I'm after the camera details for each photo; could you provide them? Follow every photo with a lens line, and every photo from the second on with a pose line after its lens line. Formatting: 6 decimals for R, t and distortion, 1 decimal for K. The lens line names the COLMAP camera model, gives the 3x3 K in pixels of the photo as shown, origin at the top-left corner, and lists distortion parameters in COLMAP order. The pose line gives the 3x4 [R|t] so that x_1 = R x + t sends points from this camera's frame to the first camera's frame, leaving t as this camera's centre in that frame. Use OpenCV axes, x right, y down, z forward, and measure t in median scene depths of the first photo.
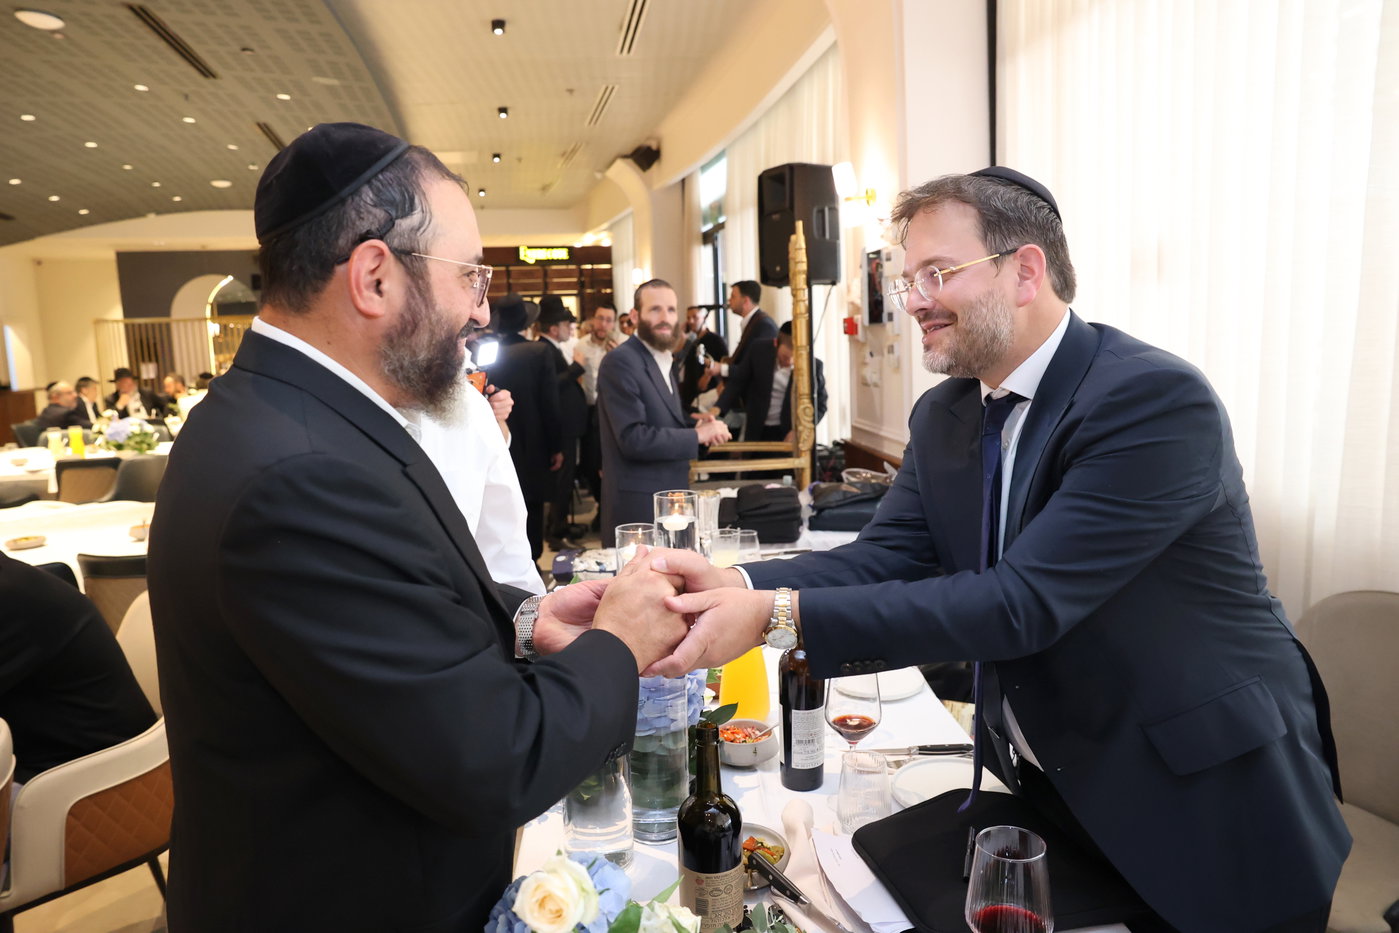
lens RADIAL K [[966.9, 0, 699.5], [0, 966.9, 466.5], [0, 0, 1]] dist [-0.109102, 0.078534]
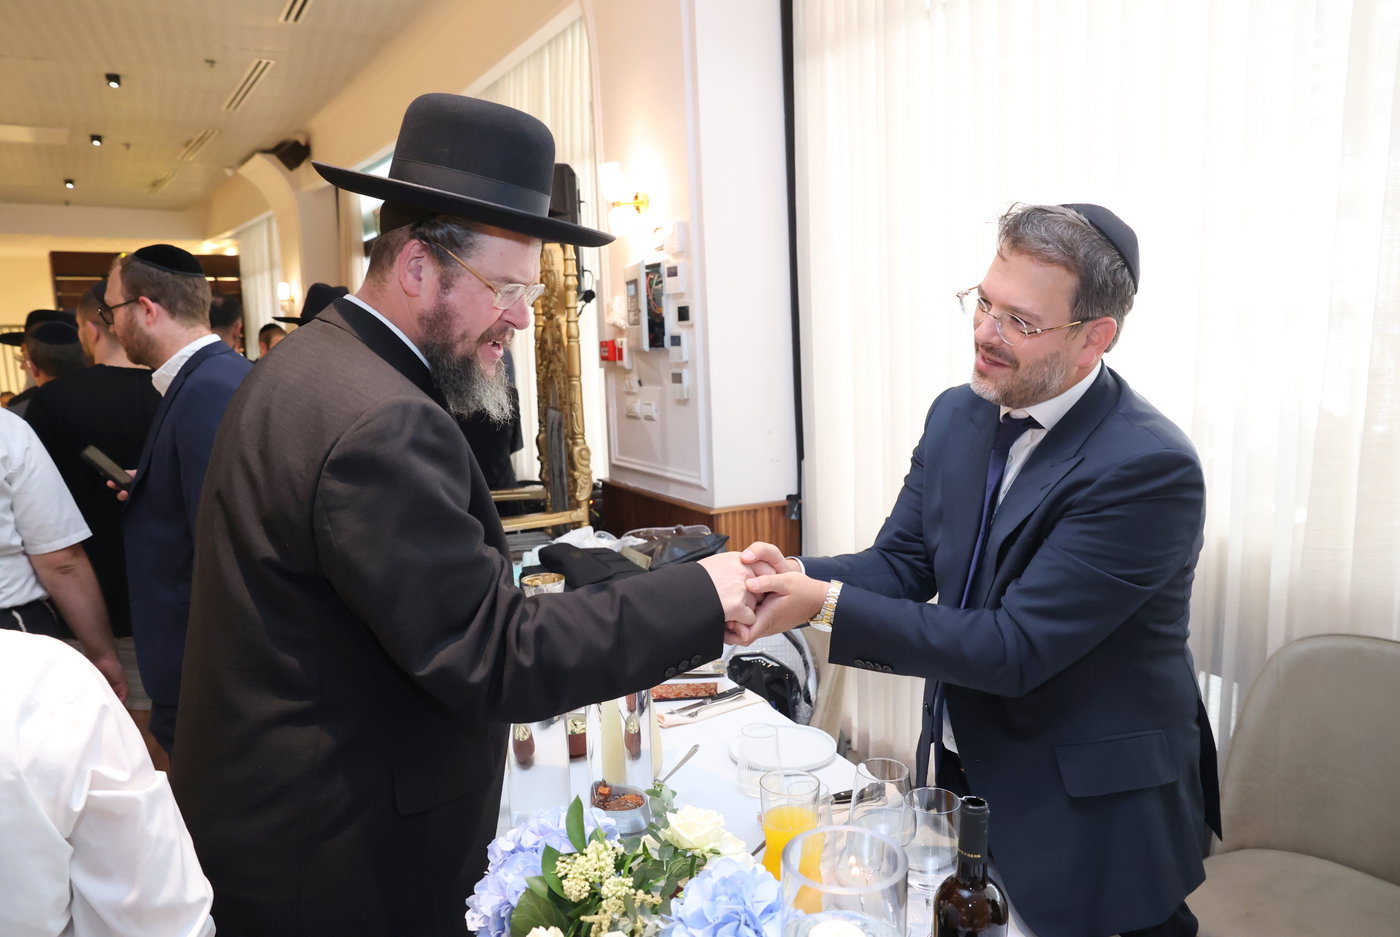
lens RADIAL K [[969.0, 0, 734.5], [0, 969.0, 472.5], [0, 0, 1]] dist [-0.120440, 0.075045]
pose [[0.916272, -0.047545, 0.397726, -0.073288], [0.052630, 0.998612, -0.001872, -0.022346], [-0.397085, 0.022648, 0.917502, 0.123604]]
